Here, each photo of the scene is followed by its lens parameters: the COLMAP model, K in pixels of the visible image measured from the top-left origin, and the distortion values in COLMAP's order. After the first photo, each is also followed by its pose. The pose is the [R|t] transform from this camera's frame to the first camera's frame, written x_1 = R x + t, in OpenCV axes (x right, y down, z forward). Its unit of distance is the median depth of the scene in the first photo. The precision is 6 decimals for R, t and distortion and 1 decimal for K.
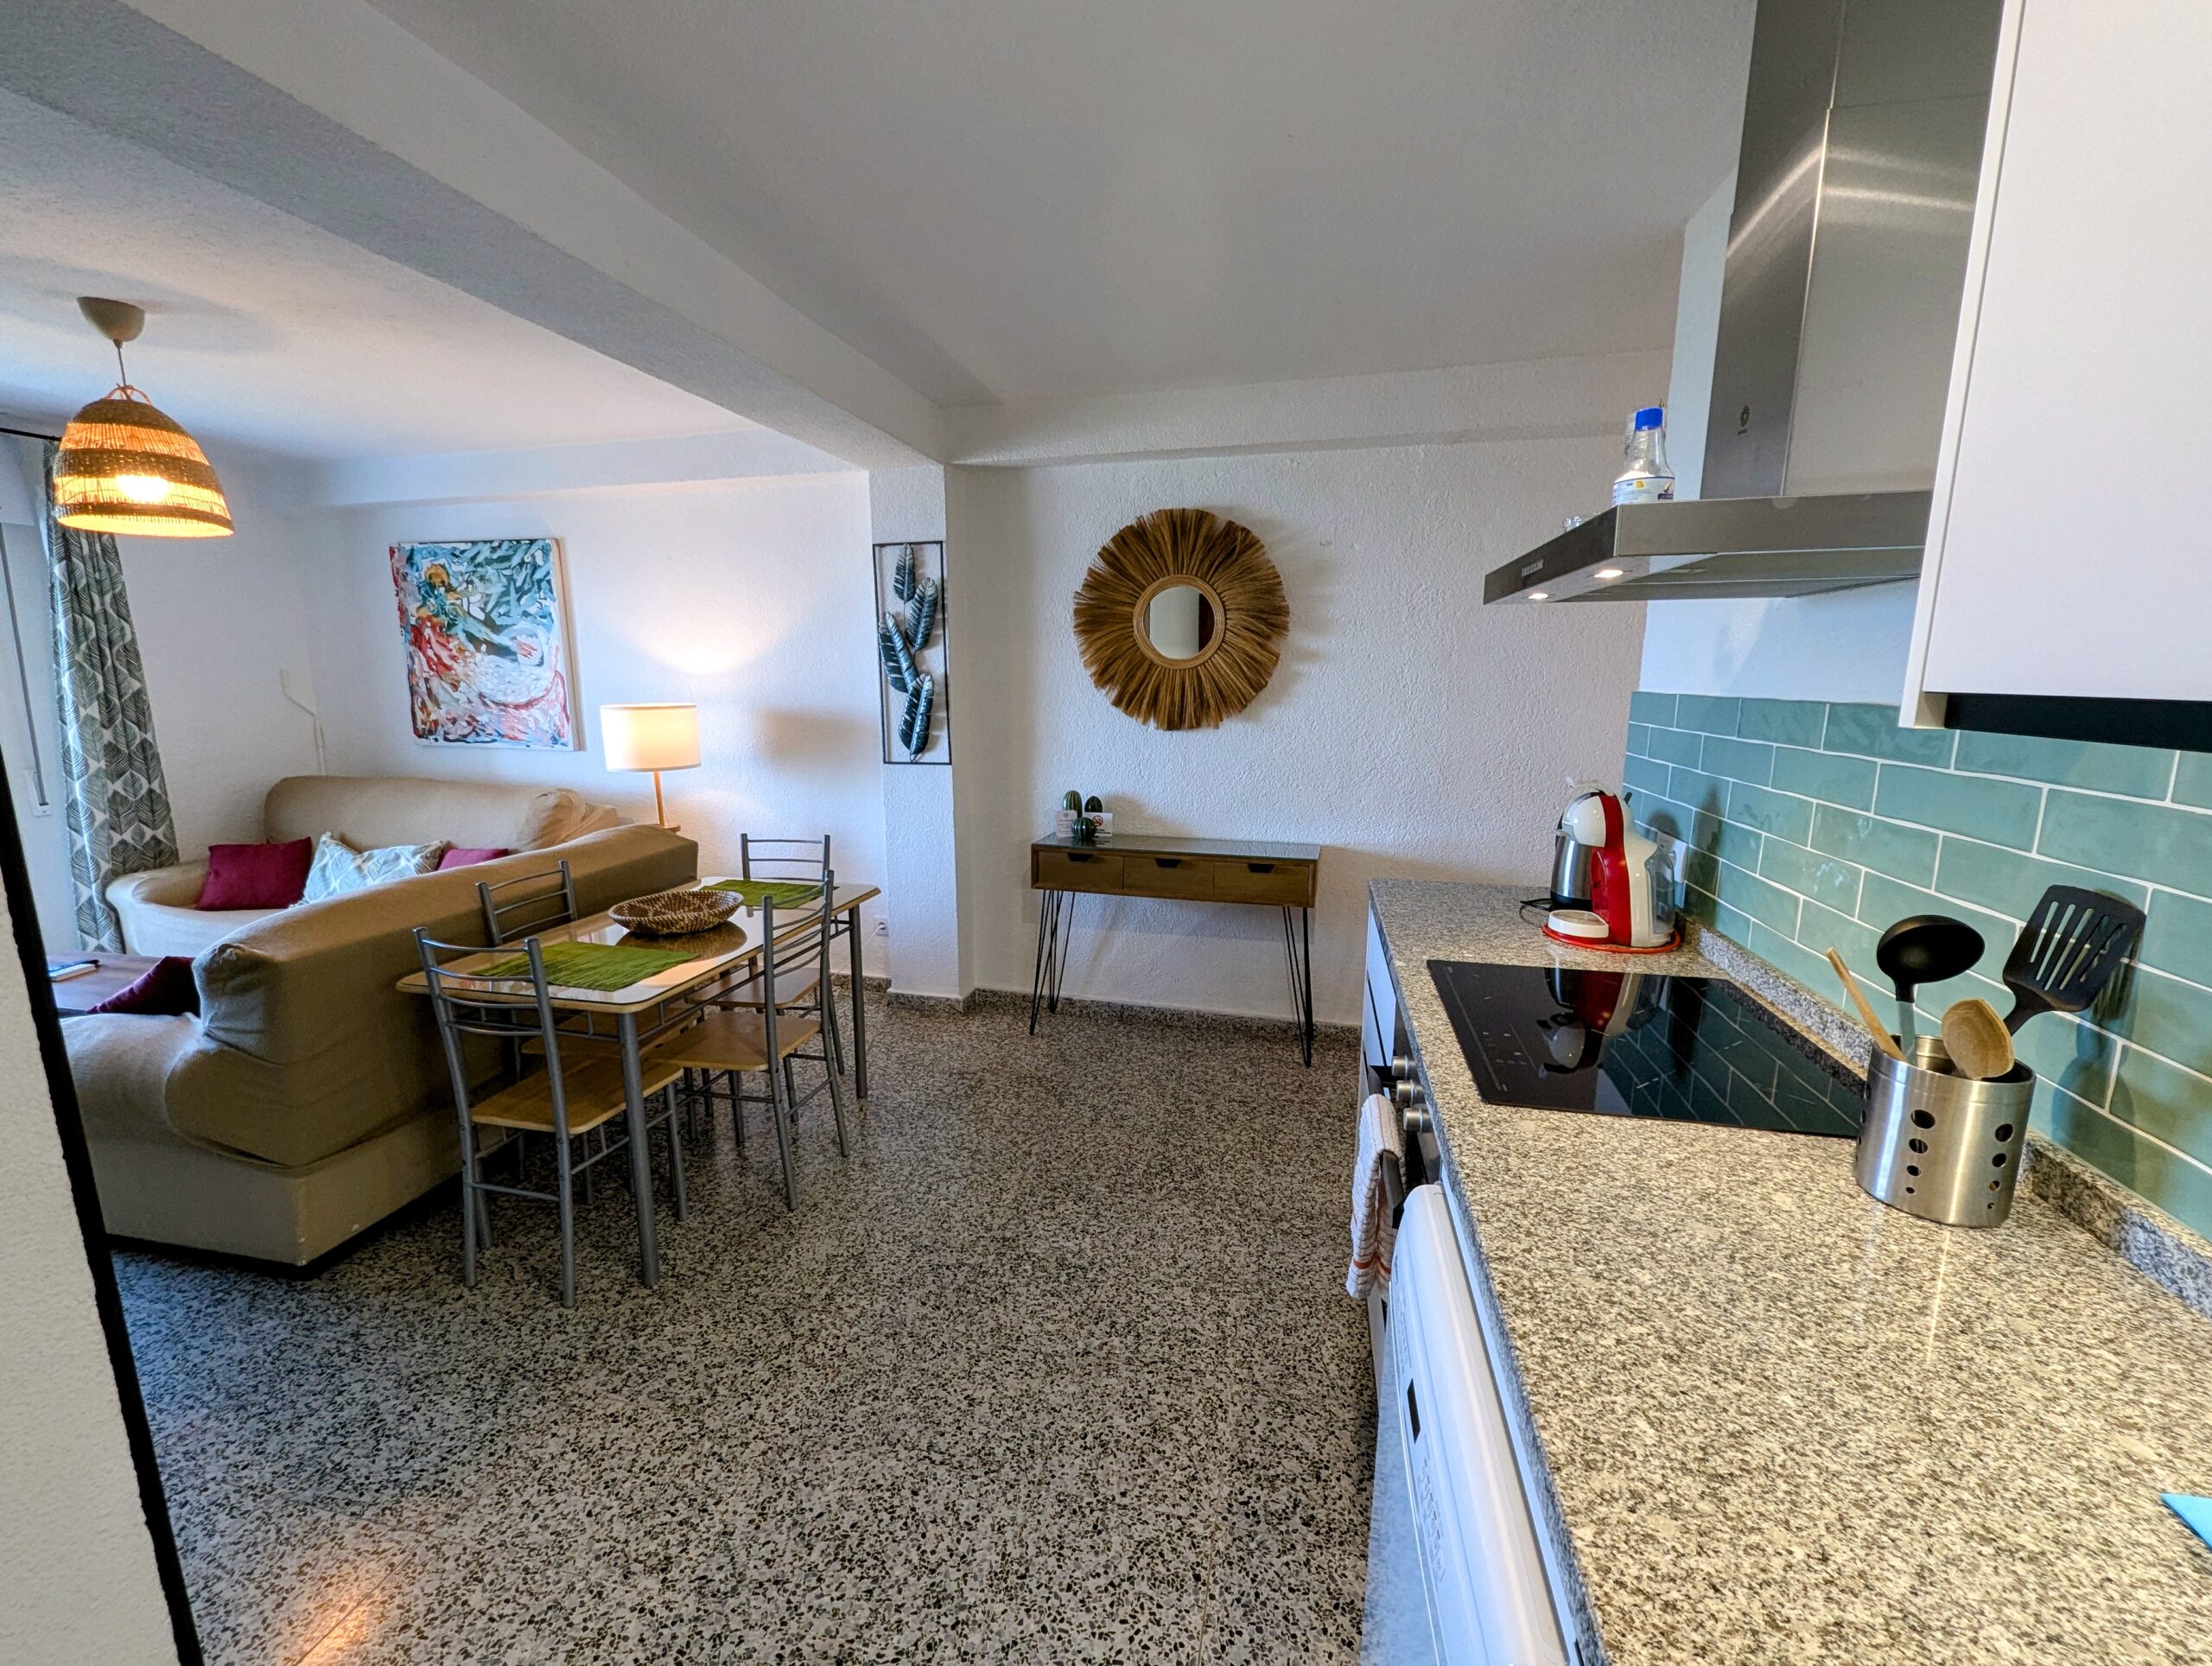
lens RADIAL K [[918.7, 0, 1105.4], [0, 918.7, 840.4], [0, 0, 1]] dist [0.000176, -0.000432]
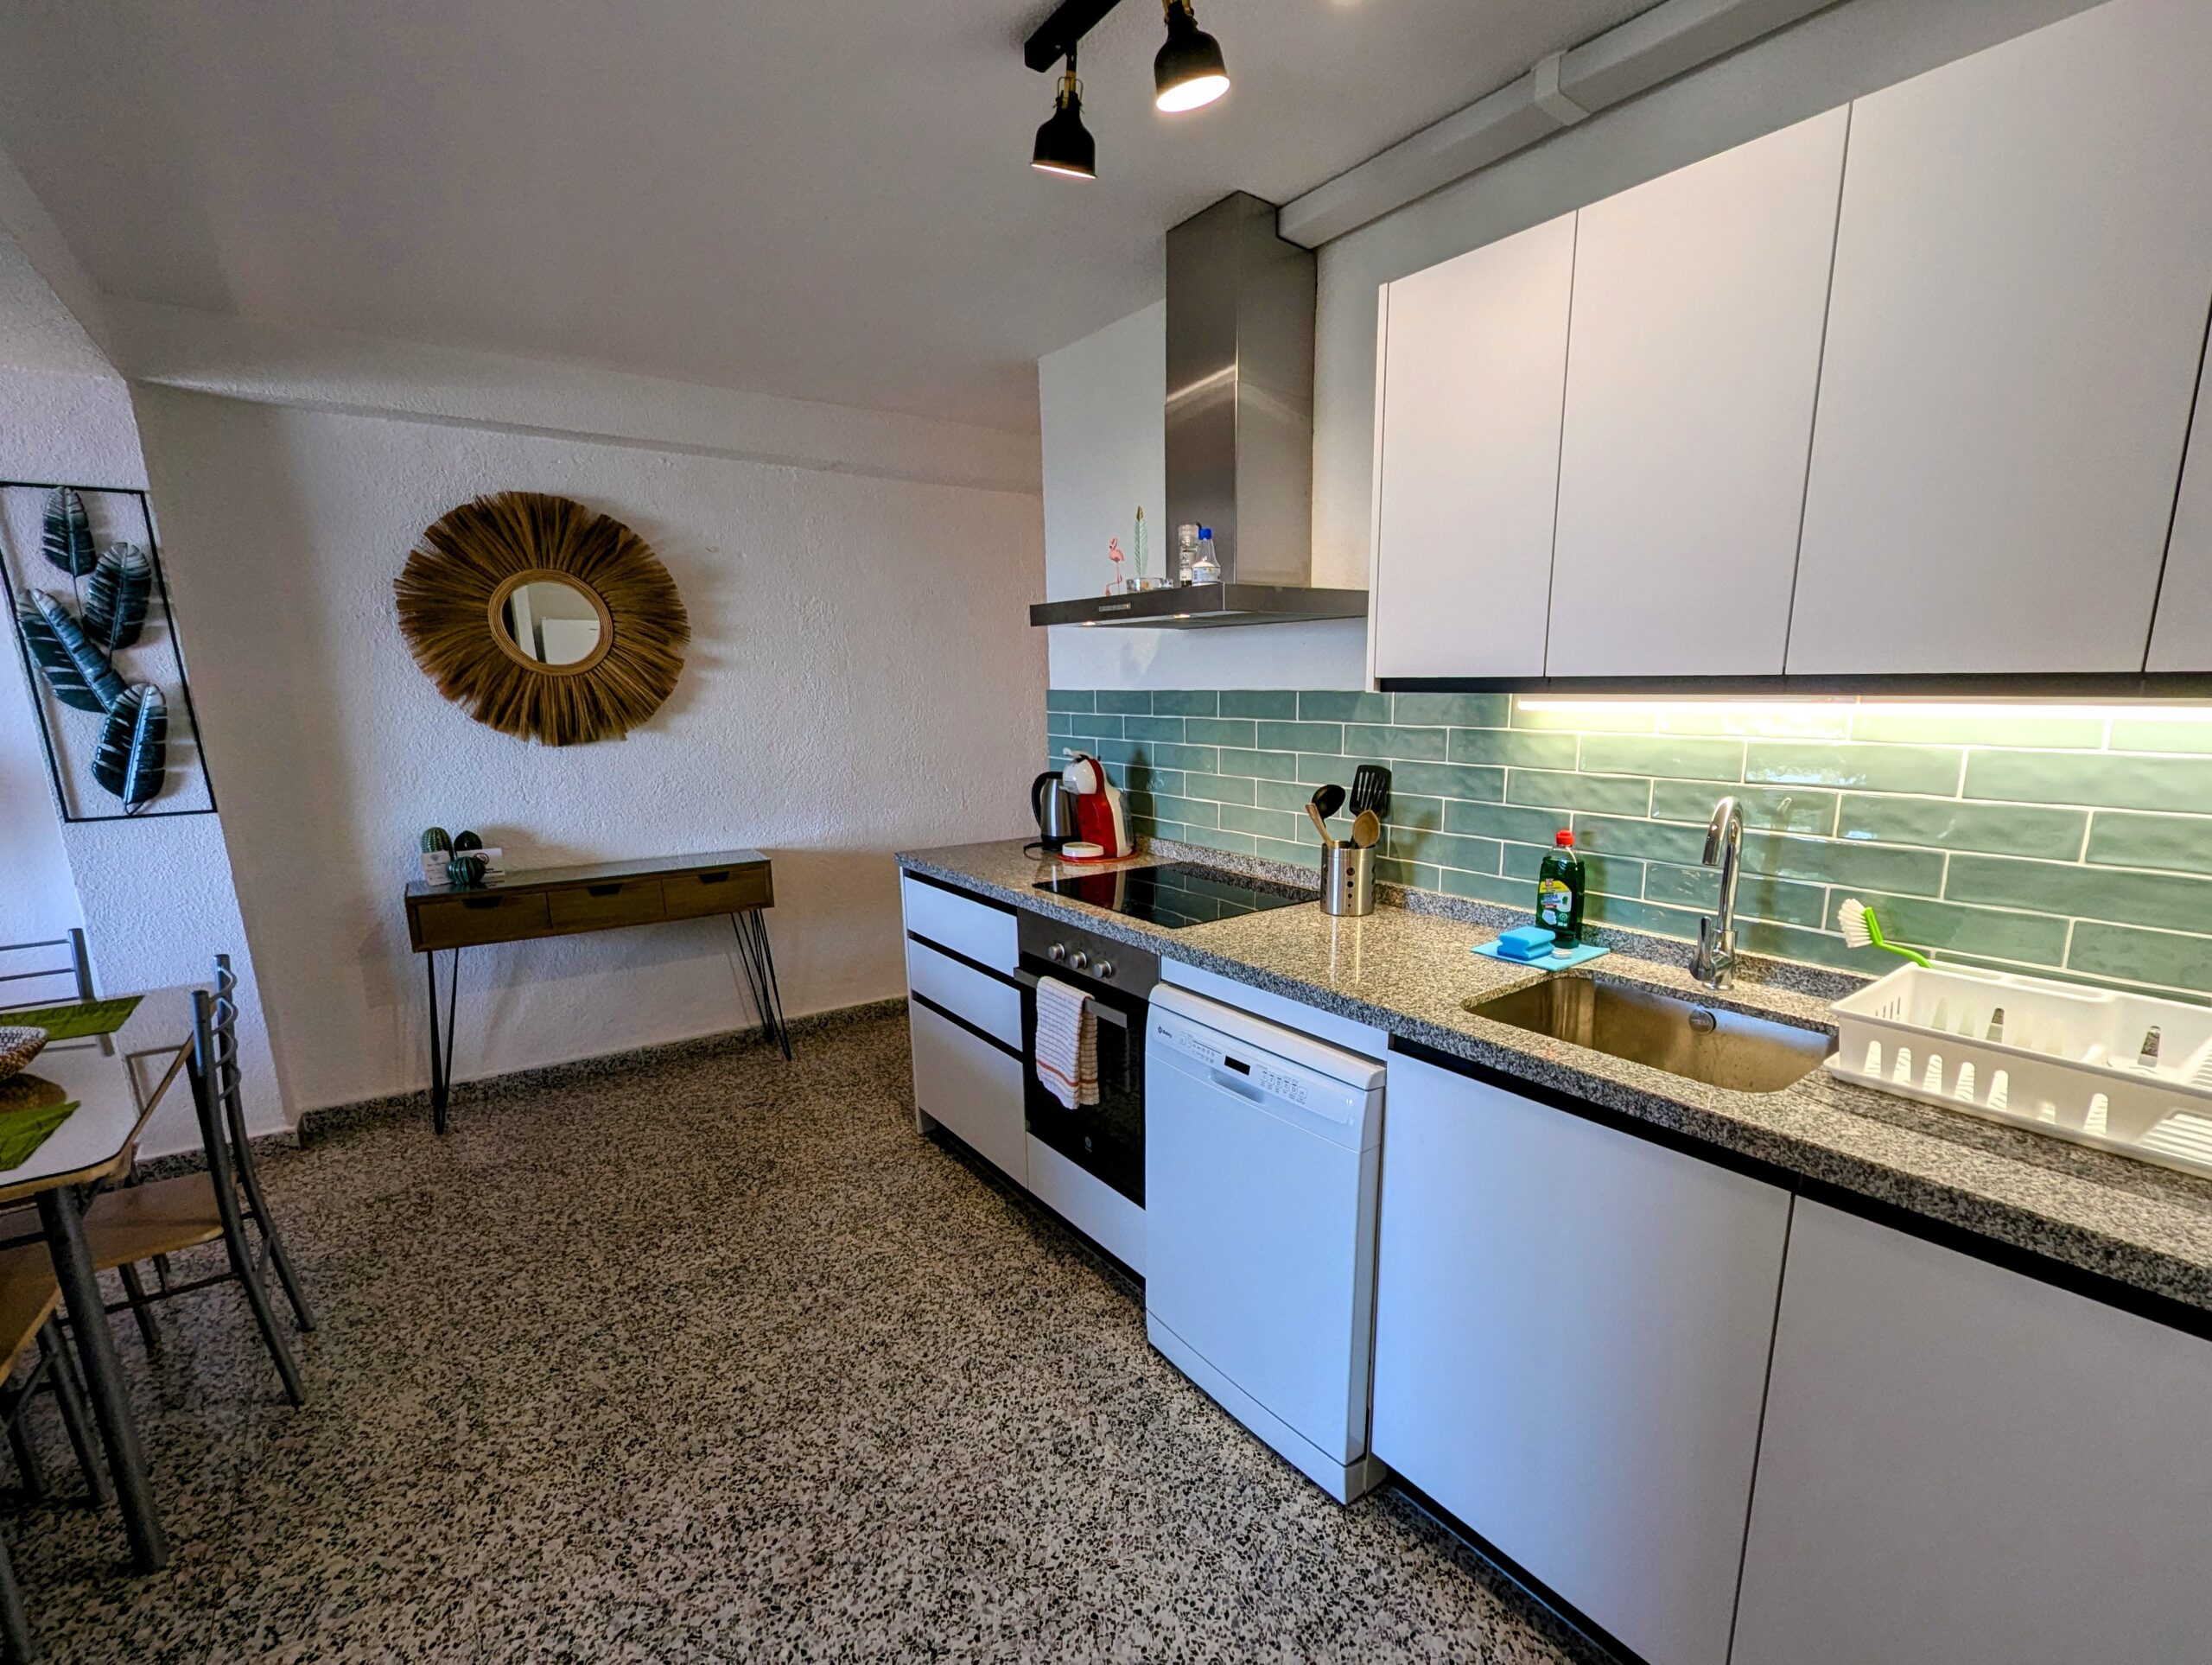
lens RADIAL K [[982.6, 0, 1164.4], [0, 982.6, 896.1], [0, 0, 1]] dist [0.001409, 0.000276]
pose [[0.634518, -0.171705, 0.753595, -0.288287], [0.146717, 0.984042, 0.100678, 0.012623], [-0.758855, 0.046684, 0.649584, -0.049956]]
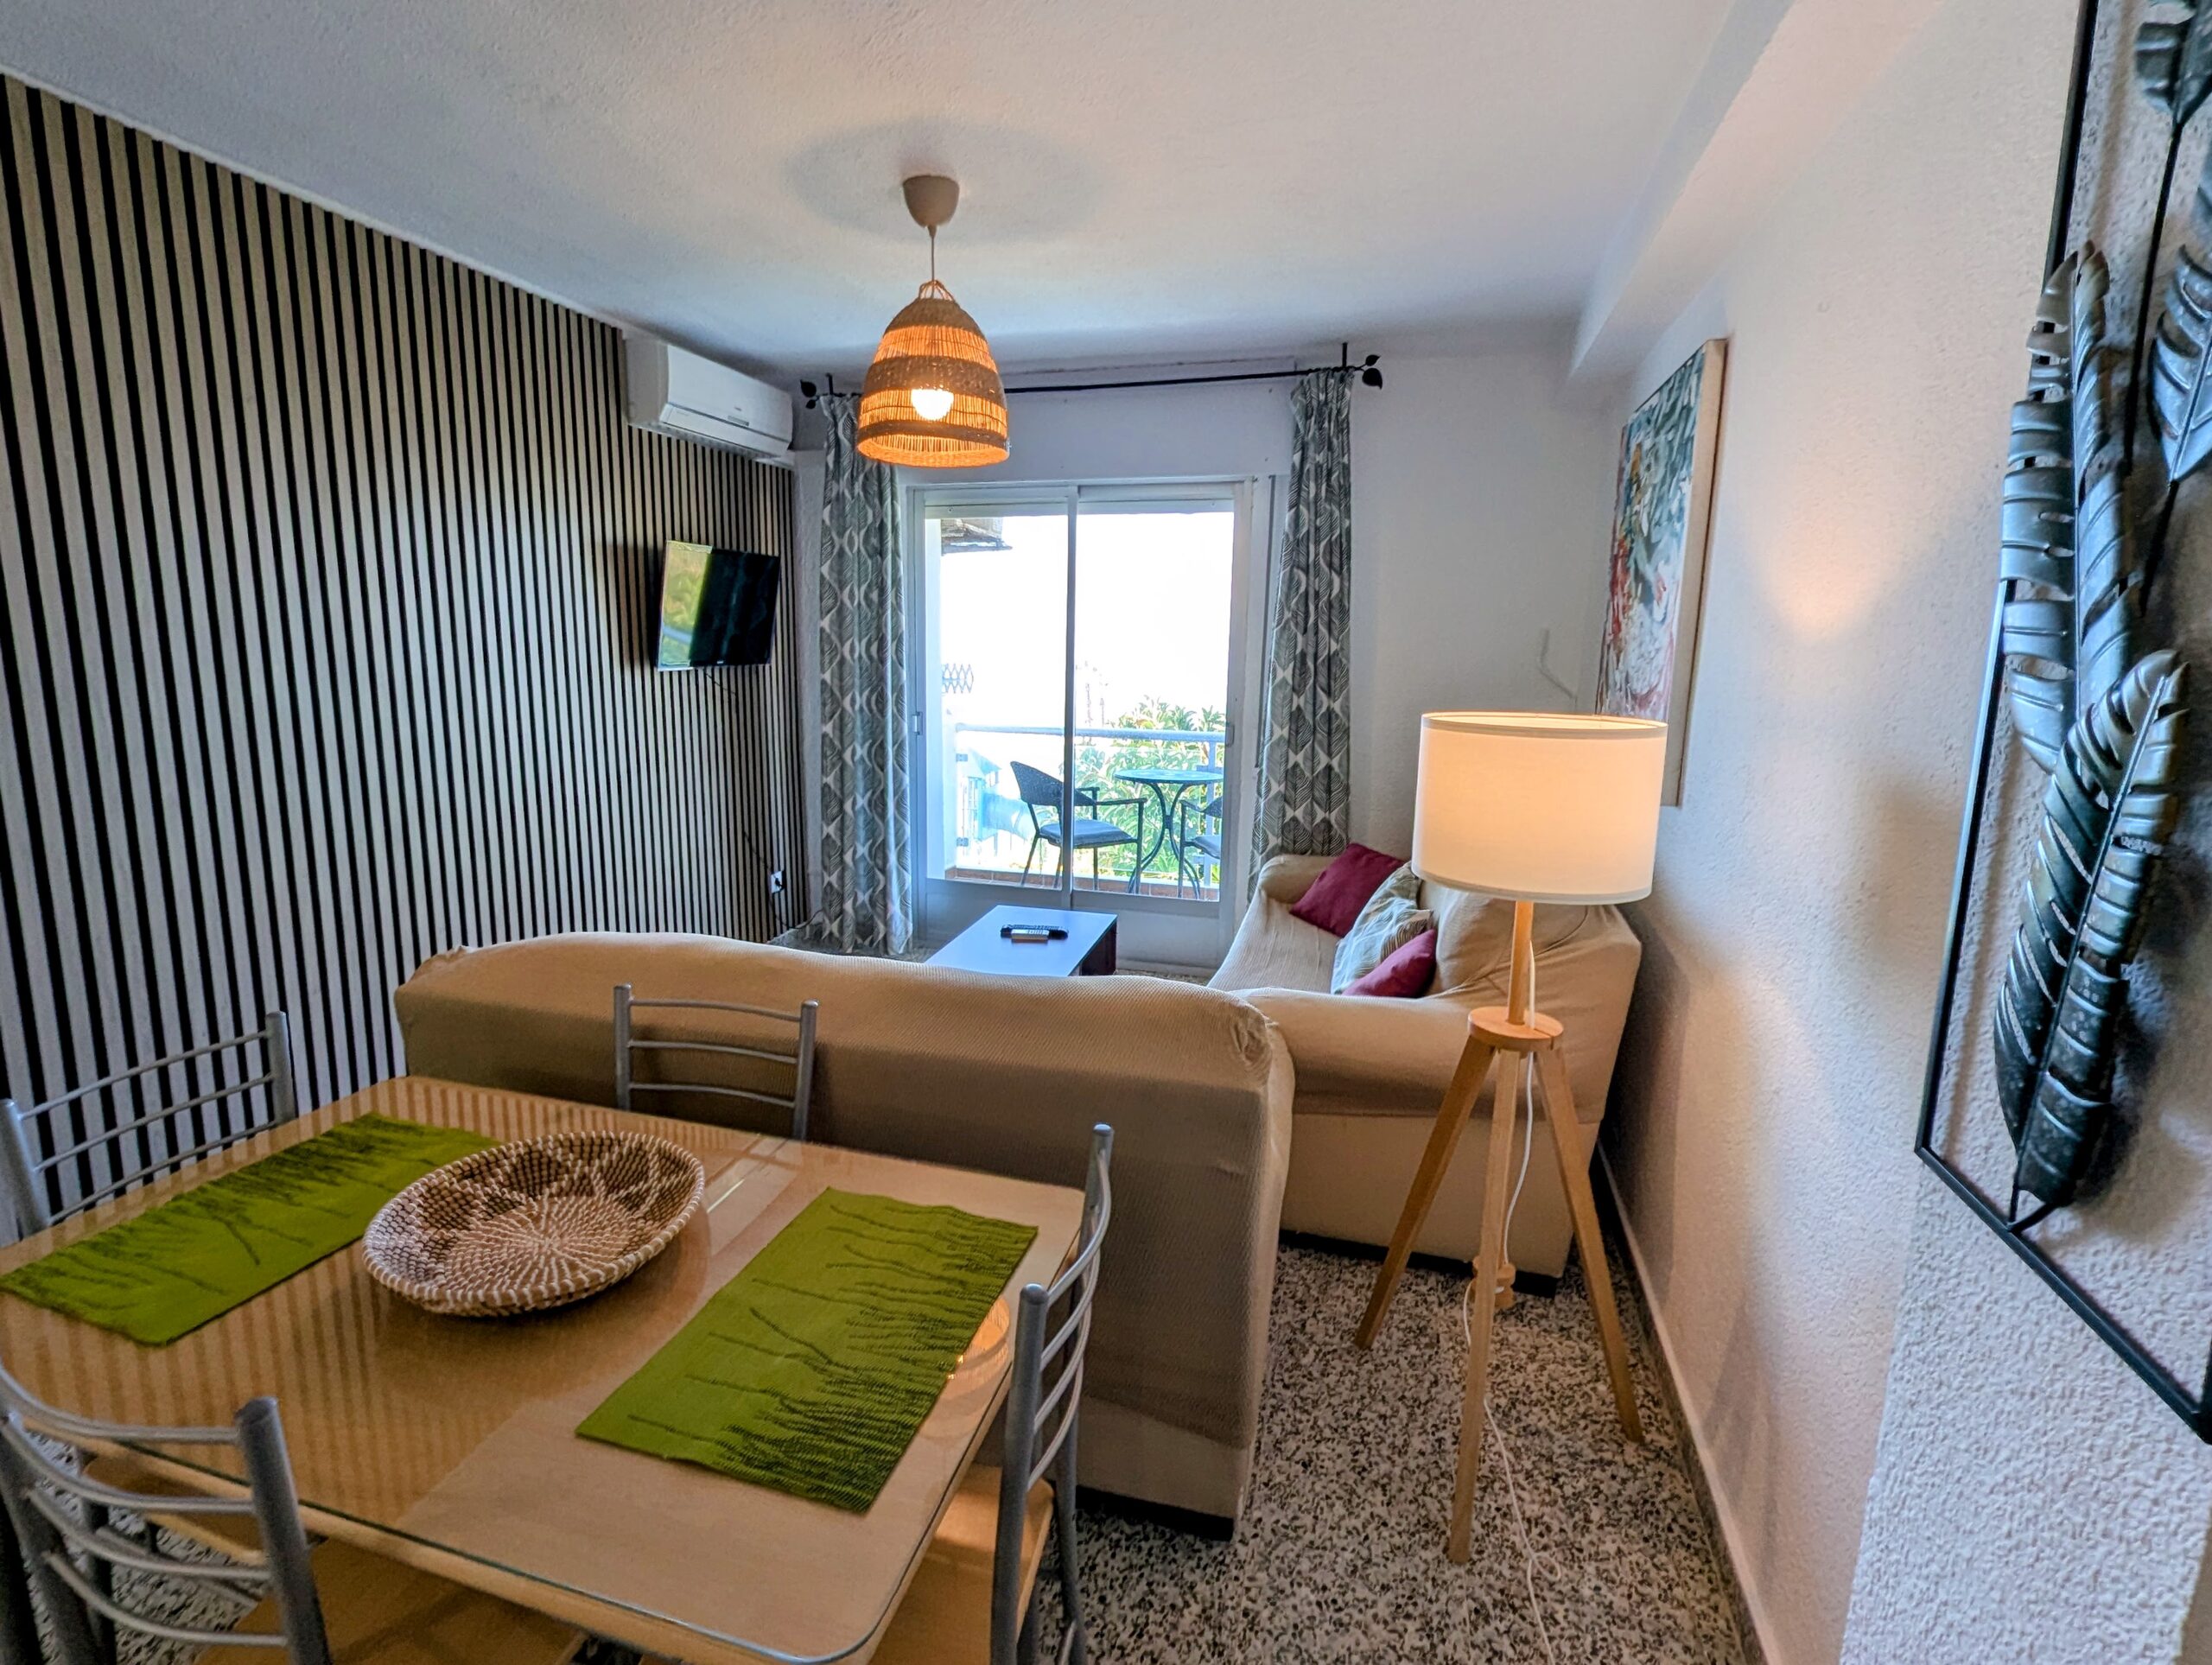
lens RADIAL K [[1052.1, 0, 1047.7], [0, 1052.1, 802.7], [0, 0, 1]] dist [0.000128, 0.000107]
pose [[-0.066446, 0.162070, -0.984540, -0.042984], [-0.190865, 0.966435, 0.171971, -0.153601], [0.979365, 0.199340, -0.033282, 0.842525]]
